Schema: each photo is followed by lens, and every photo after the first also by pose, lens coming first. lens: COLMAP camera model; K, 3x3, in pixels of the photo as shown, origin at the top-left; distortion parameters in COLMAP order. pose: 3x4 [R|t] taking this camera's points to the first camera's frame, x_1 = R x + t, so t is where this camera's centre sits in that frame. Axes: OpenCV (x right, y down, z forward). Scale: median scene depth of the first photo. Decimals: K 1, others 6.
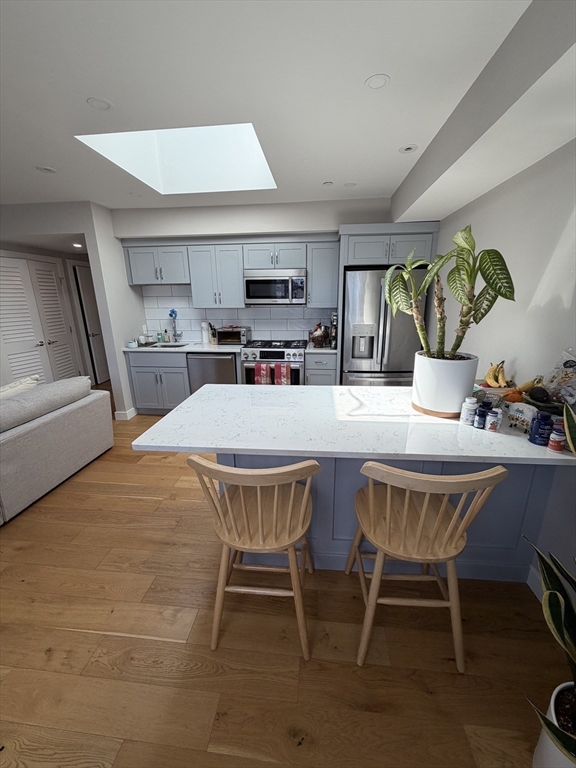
lens RADIAL K [[305.9, 0, 289.3], [0, 305.9, 382.1], [0, 0, 1]] dist [0.000475, 0.000492]
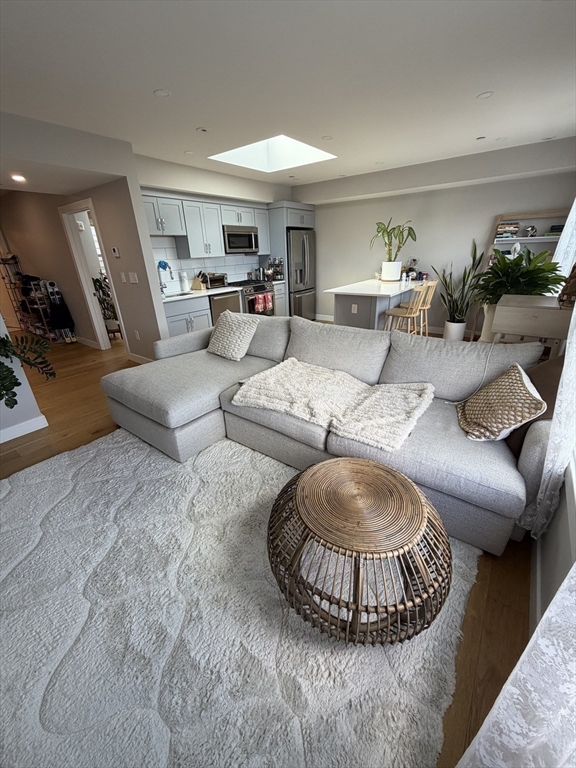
lens RADIAL K [[305.9, 0, 289.3], [0, 305.9, 382.1], [0, 0, 1]] dist [0.000475, 0.000492]
pose [[0.511912, -0.349929, 0.784536, -1.231758], [0.259119, 0.933634, 0.247355, 0.005016], [-0.819026, 0.076664, 0.568611, 0.083091]]
